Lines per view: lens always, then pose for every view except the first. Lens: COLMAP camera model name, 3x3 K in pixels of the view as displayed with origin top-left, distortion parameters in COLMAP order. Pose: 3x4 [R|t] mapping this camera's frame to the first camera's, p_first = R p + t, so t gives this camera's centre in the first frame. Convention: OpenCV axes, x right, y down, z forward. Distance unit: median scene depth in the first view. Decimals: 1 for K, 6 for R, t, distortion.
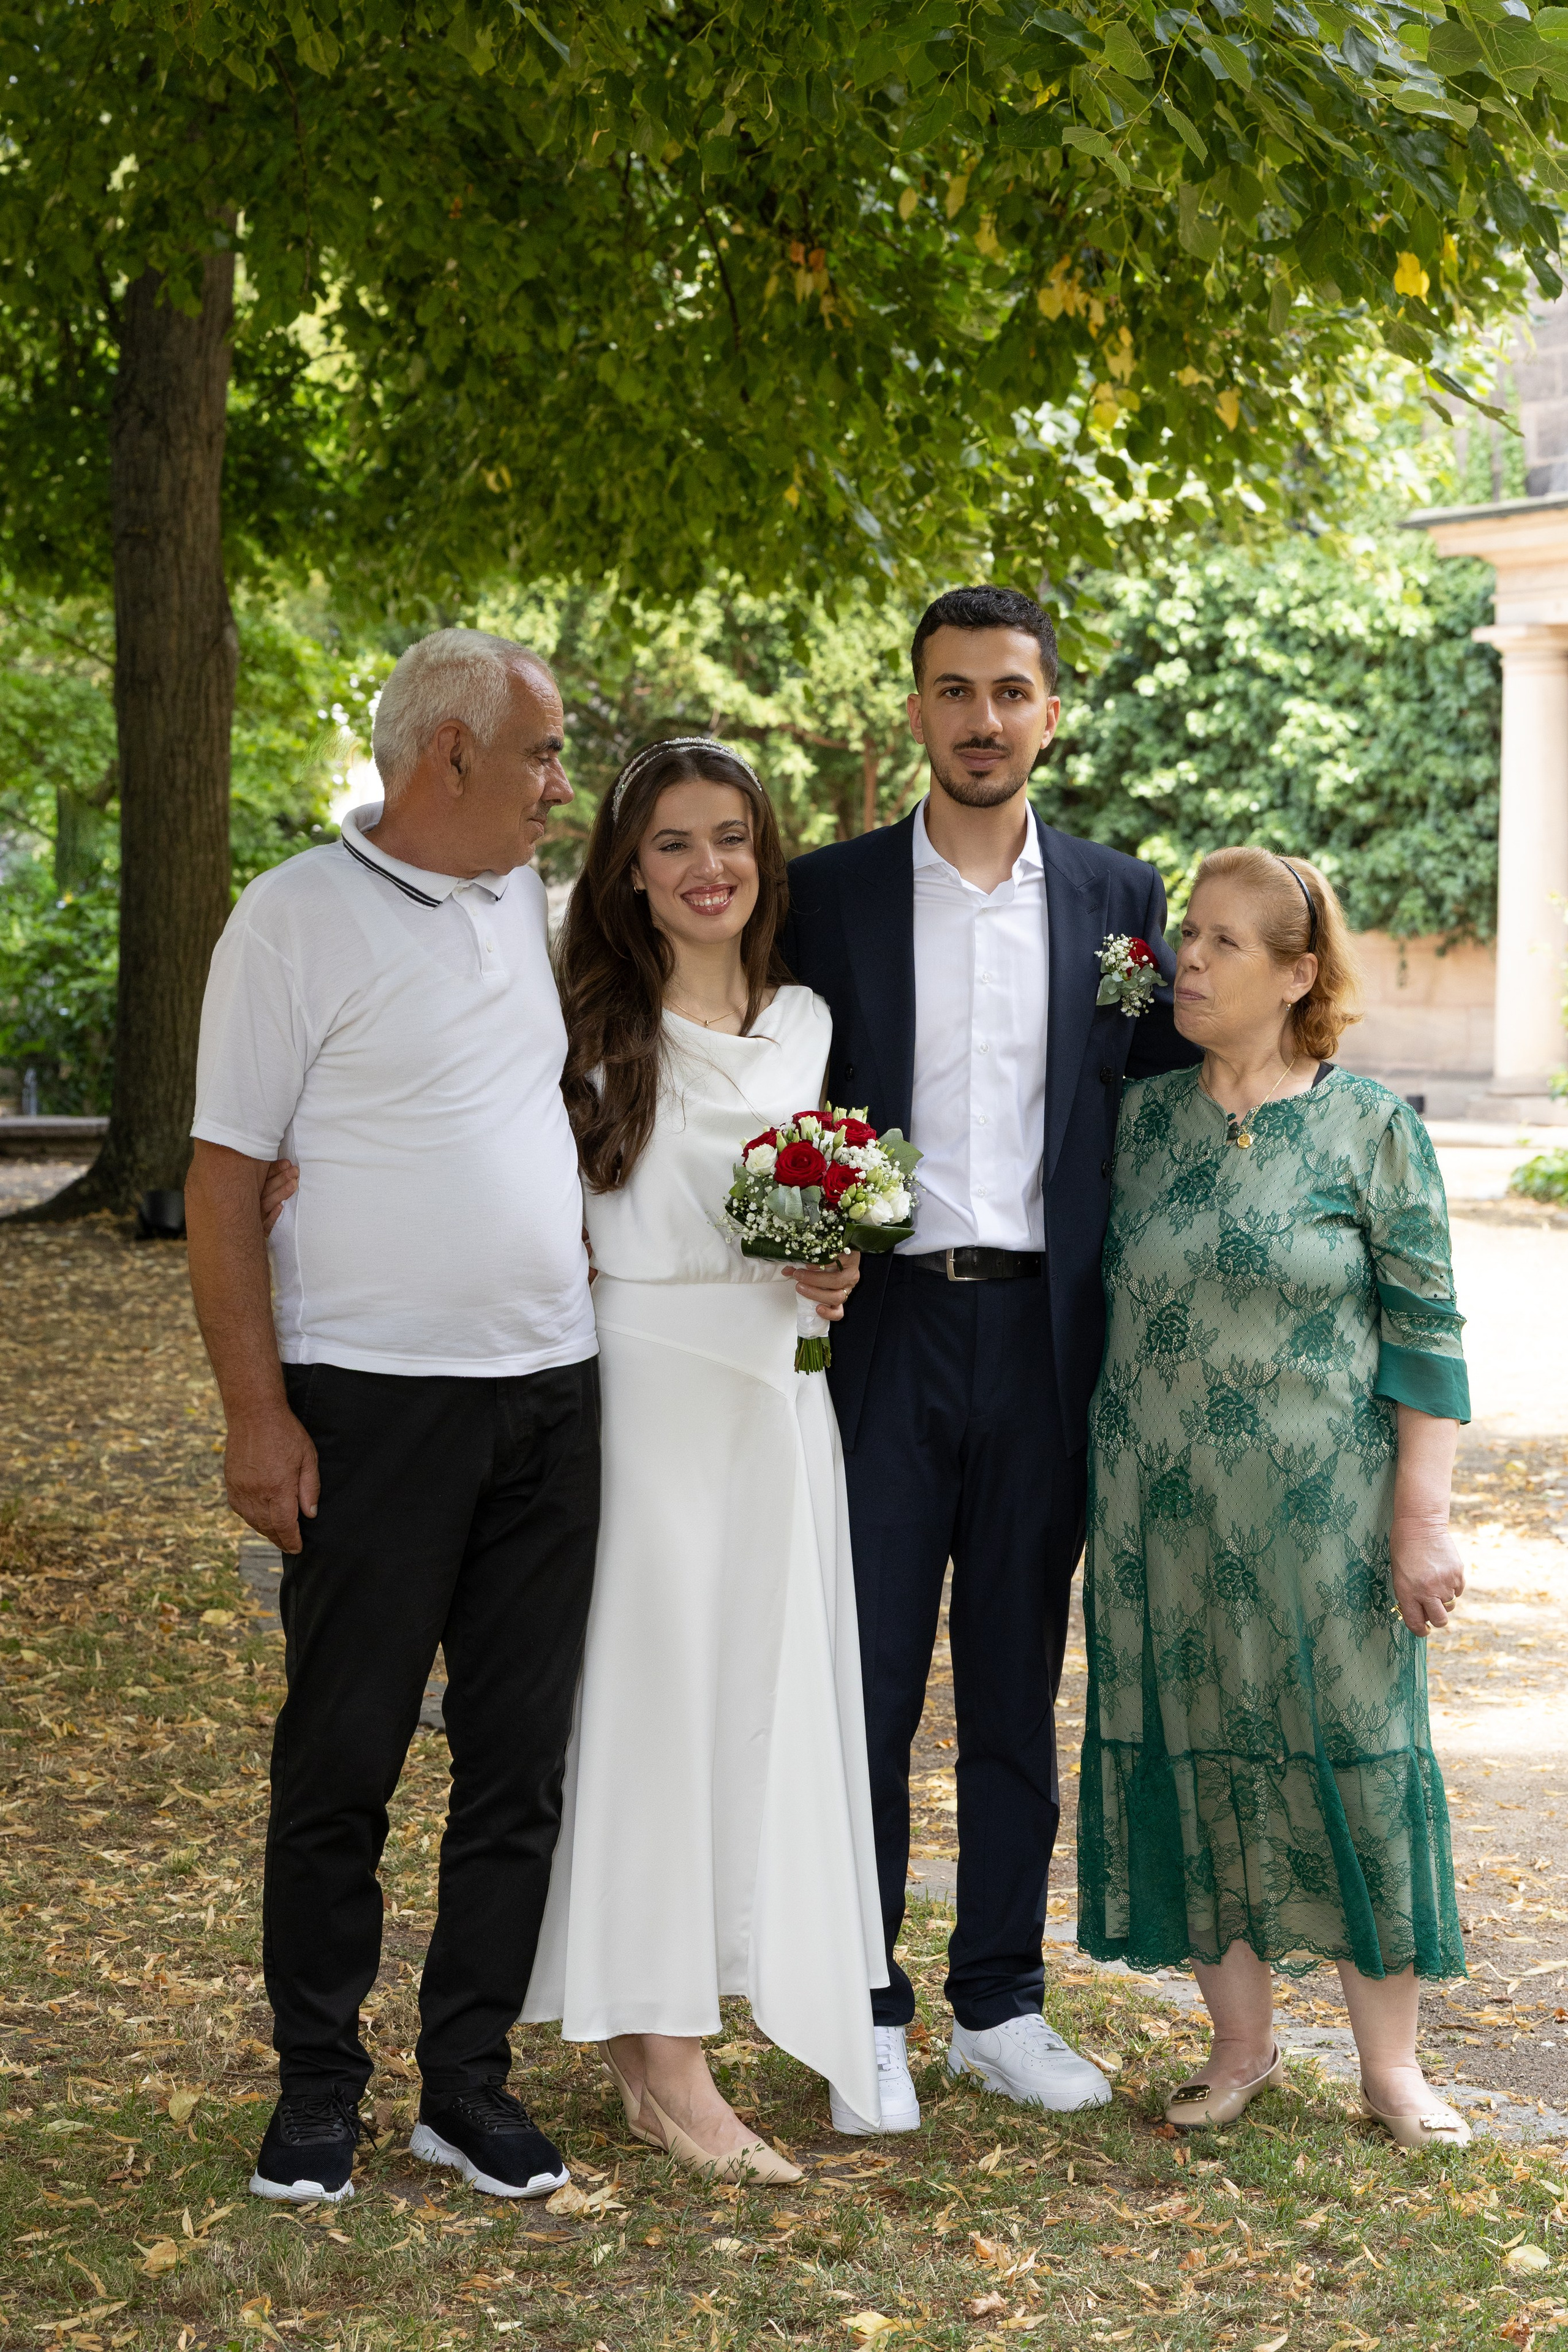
lens RADIAL K [[5693.6, 0, 800.7], [0, 5693.6, 1215.9], [0, 0, 1]] dist [-0.004044, 0.923908]
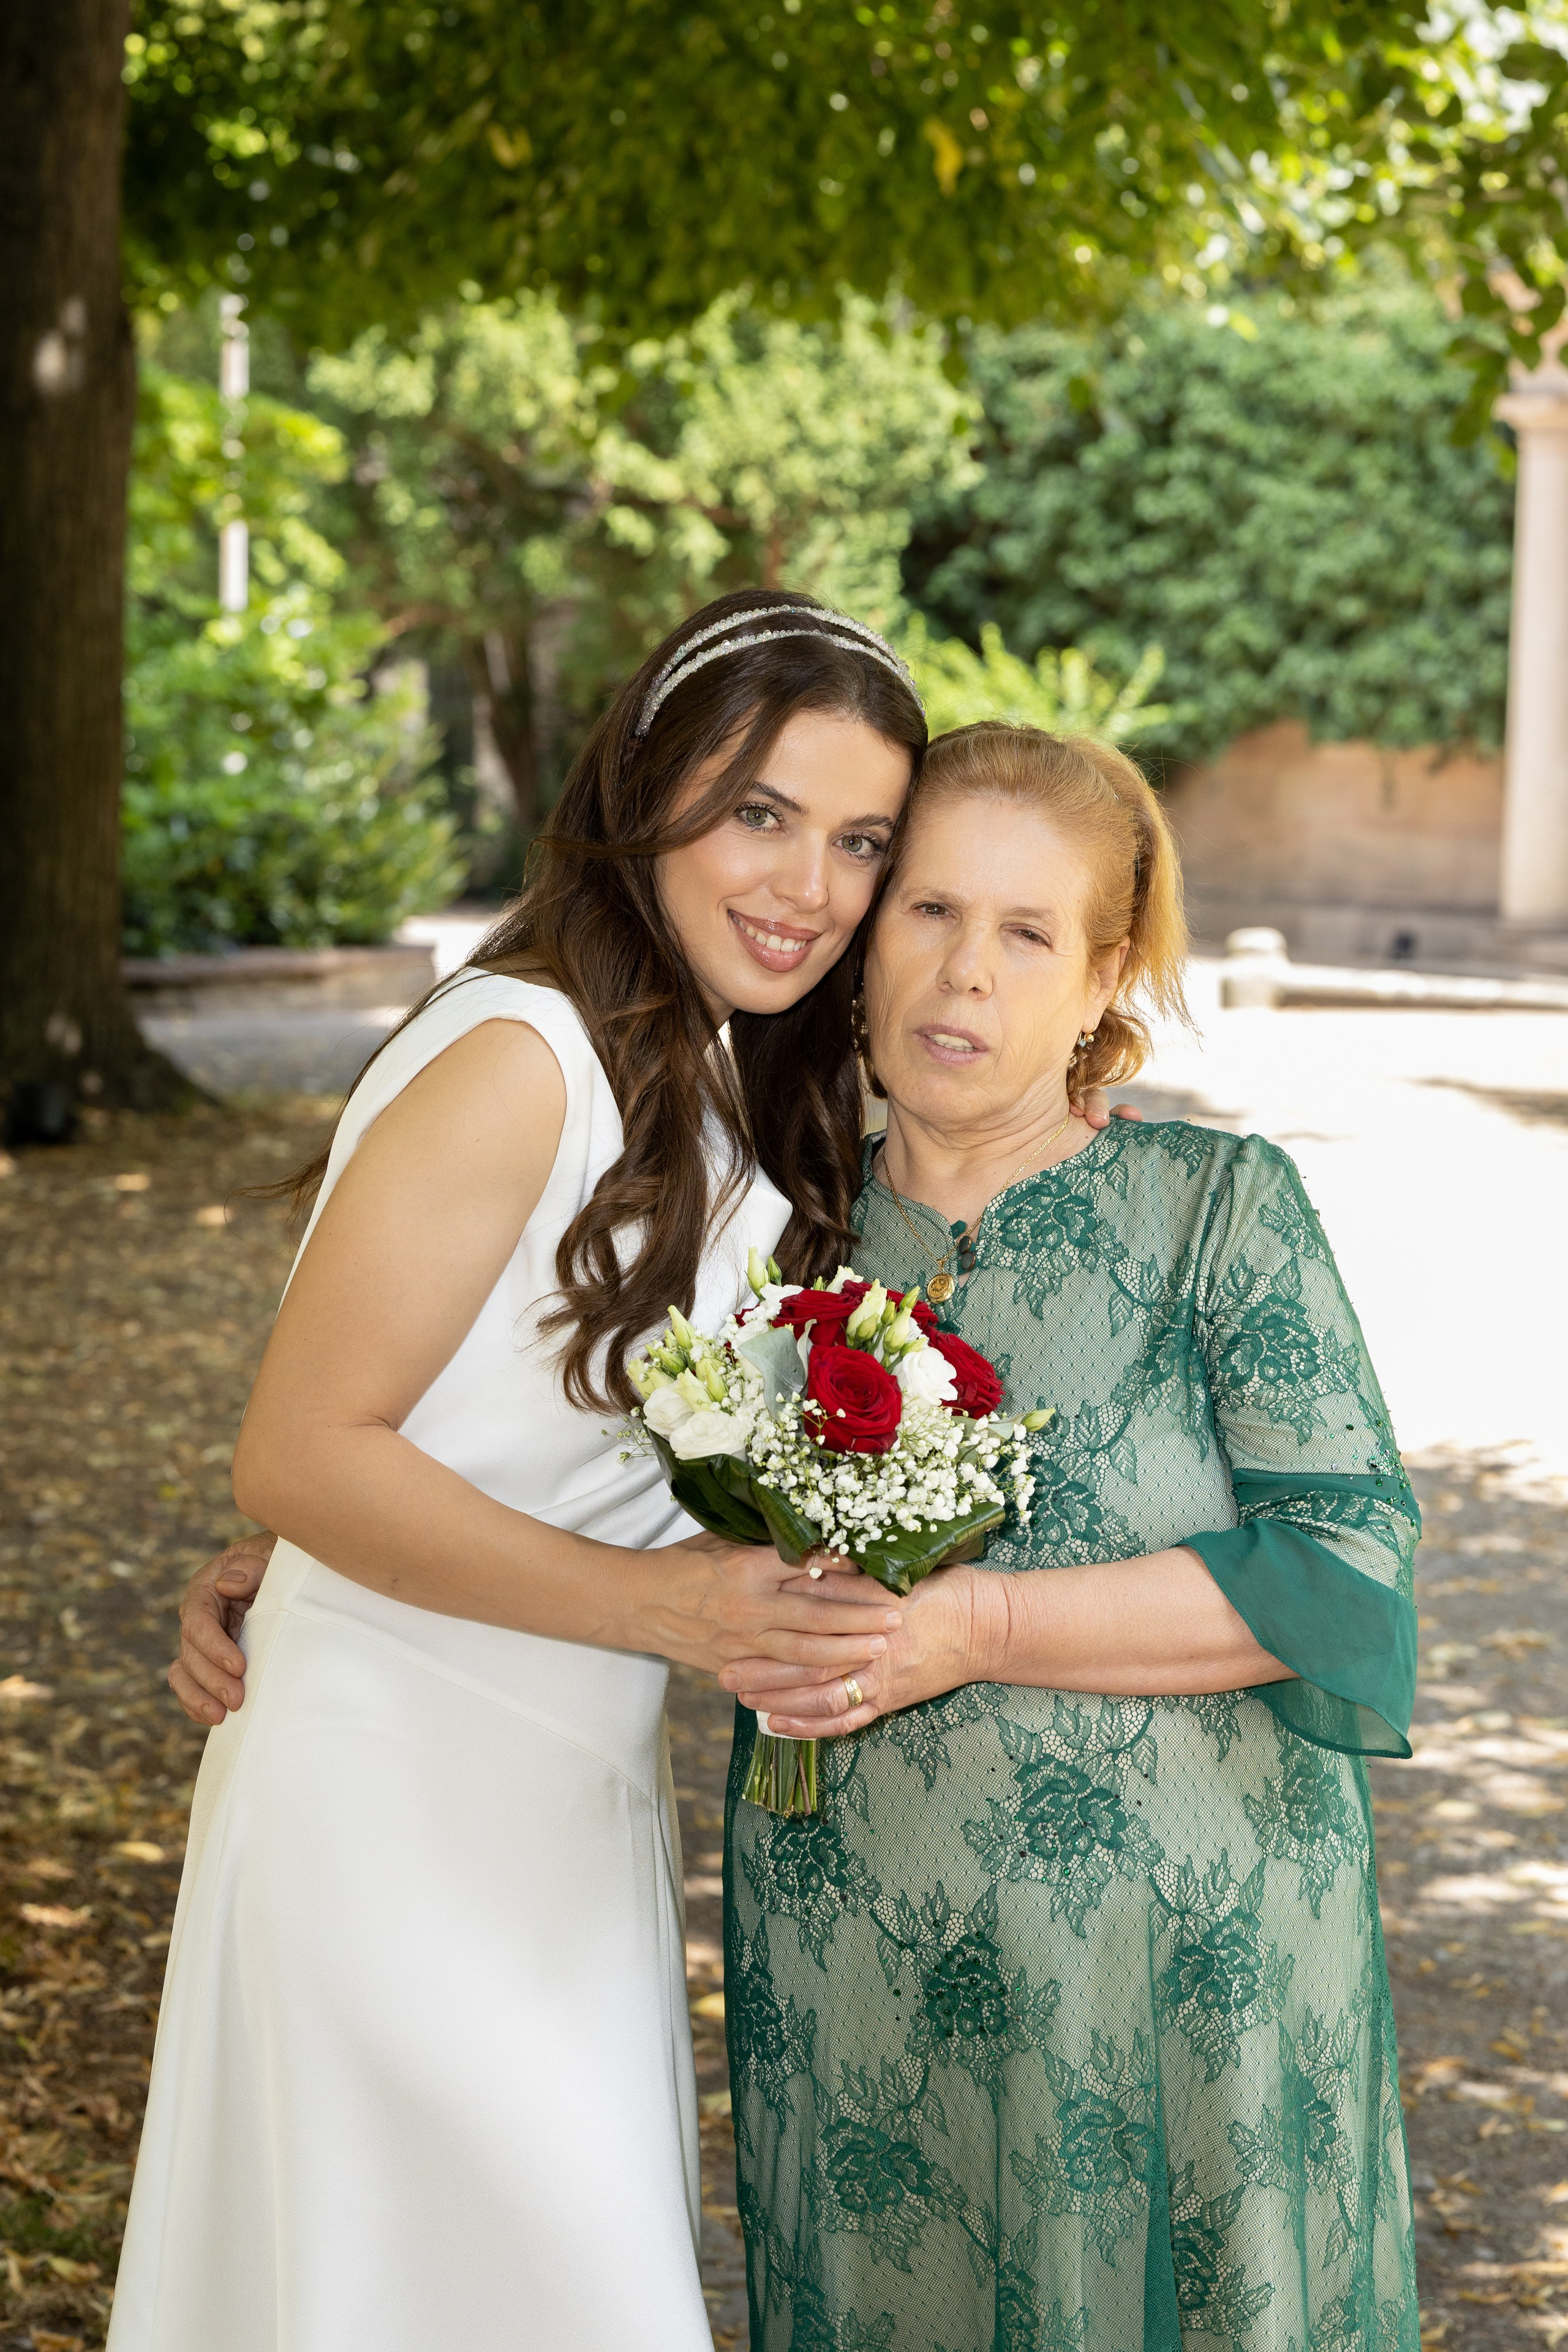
lens RADIAL K [[5693.6, 0, 800.7], [0, 5693.6, 1215.9], [0, 0, 1]] dist [-0.004044, 0.923908]
pose [[0.998892, 0.013580, 0.045068, -0.024456], [-0.015281, 0.999176, 0.037607, -0.009370], [-0.044520, -0.038254, 0.998276, 0.127423]]
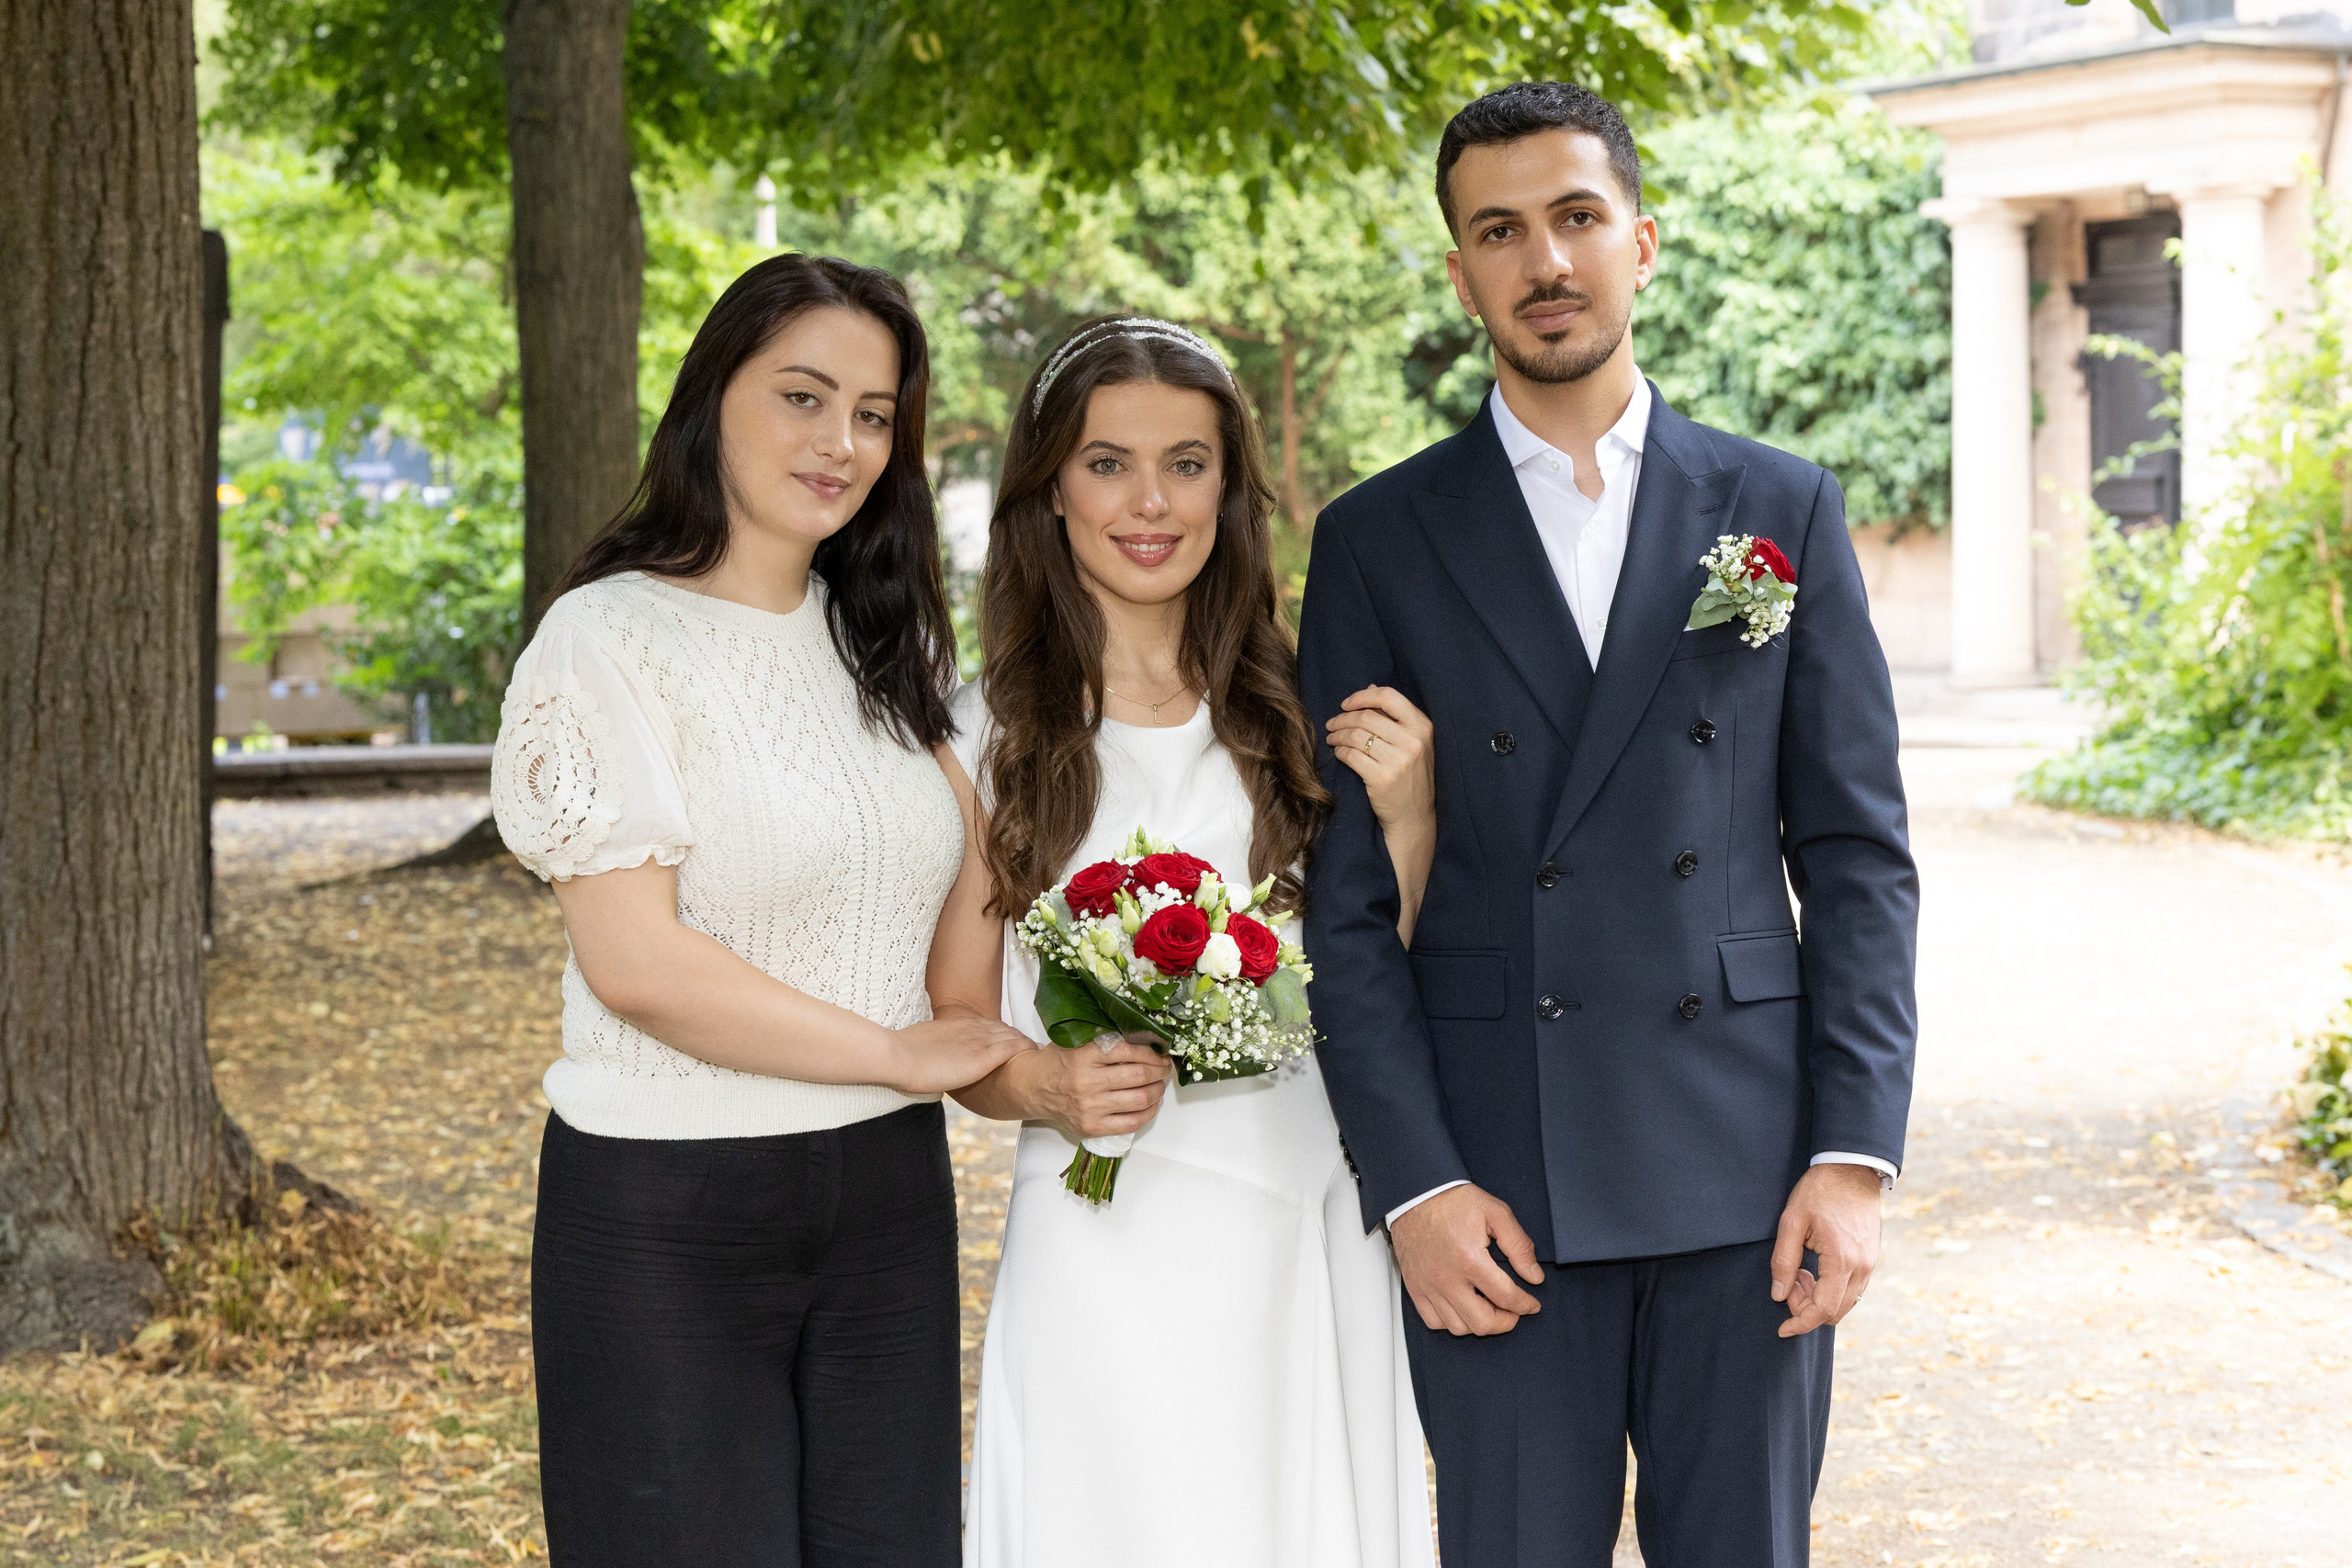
lens RADIAL K [[5693.1, 0, 1176.0], [0, 5693.1, 784.0], [0, 0, 1]] dist [-0.004044, 0.923908]
pose [[0.999815, -0.019238, -0.000703, -0.008029], [0.019235, 0.999802, -0.005169, -0.003011], [0.000802, 0.005154, 0.999986, 0.045106]]
